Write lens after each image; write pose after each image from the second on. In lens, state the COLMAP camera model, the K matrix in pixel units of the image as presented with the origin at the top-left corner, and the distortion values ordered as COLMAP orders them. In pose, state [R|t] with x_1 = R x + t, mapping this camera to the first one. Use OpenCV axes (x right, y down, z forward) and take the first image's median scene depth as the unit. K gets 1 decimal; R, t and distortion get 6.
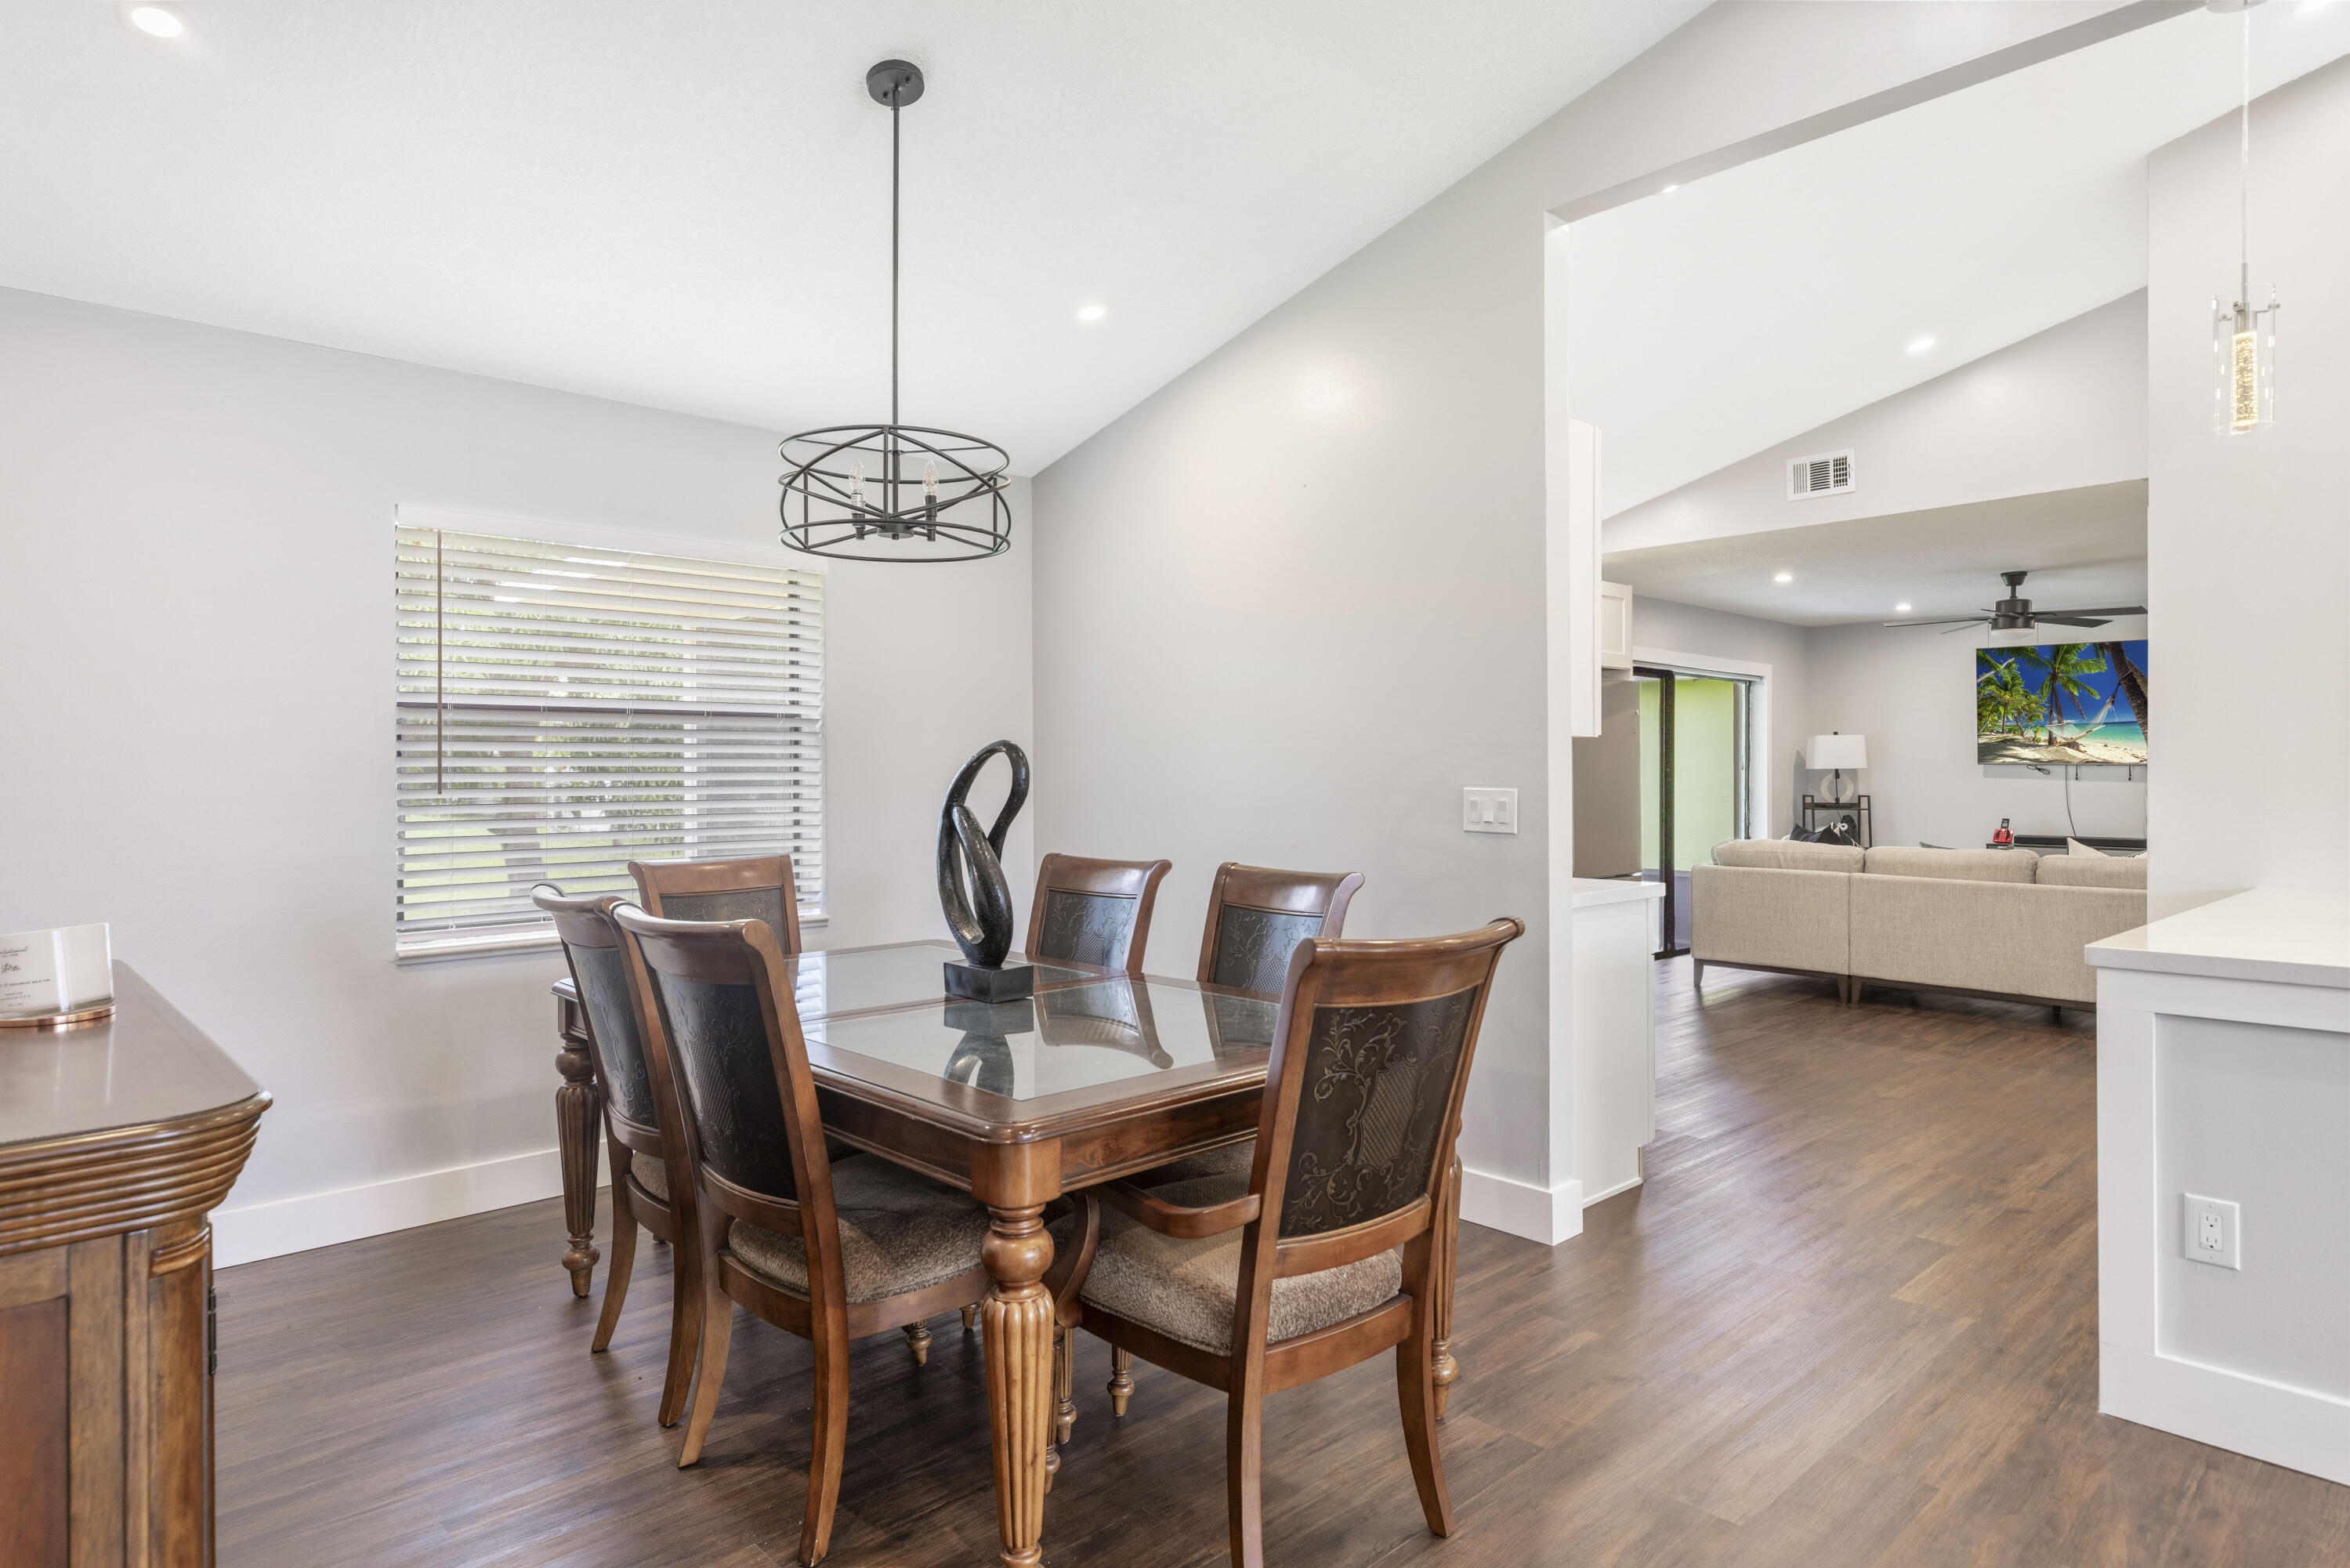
lens RADIAL K [[1286.8, 0, 1176.4], [0, 1286.8, 785.5], [0, 0, 1]] dist [-0.000938, 0.000158]
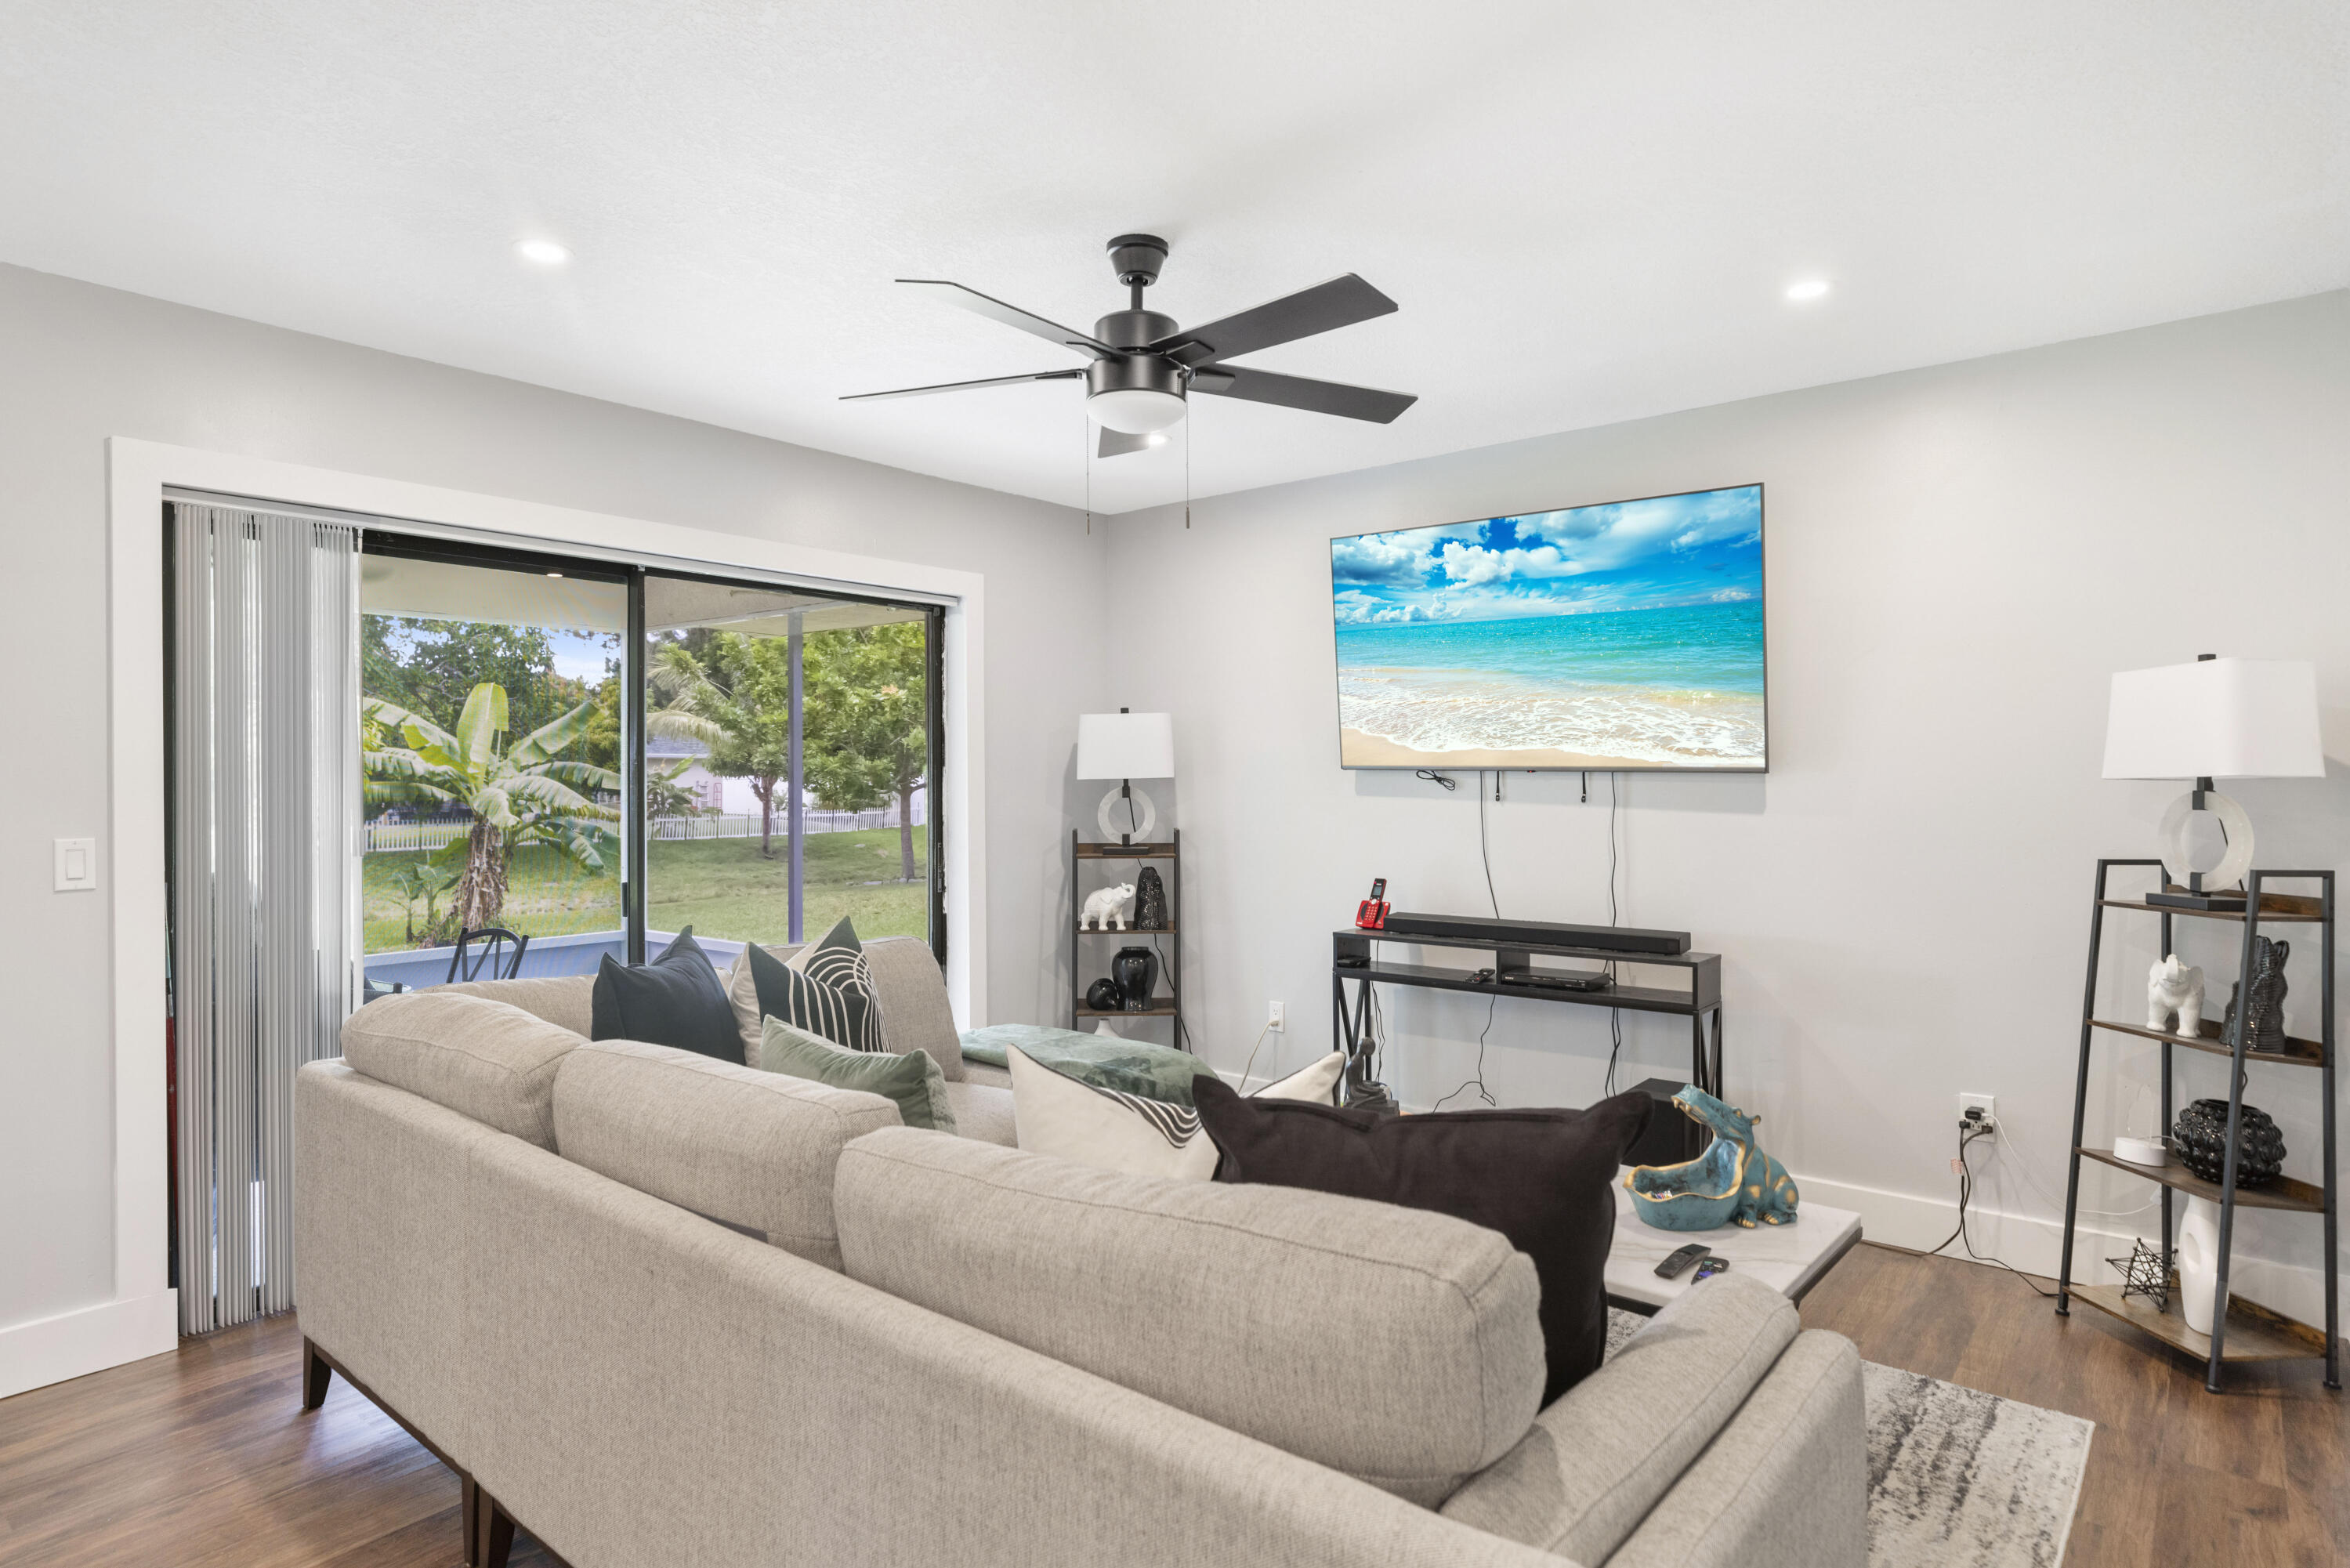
lens RADIAL K [[1286.8, 0, 1174.9], [0, 1286.8, 789.4], [0, 0, 1]] dist [-0.000938, 0.000158]
pose [[0.989388, -0.002089, 0.145286, 0.457294], [0.003015, 0.999977, -0.006156, -0.005569], [-0.145270, 0.006529, 0.989371, 0.478346]]
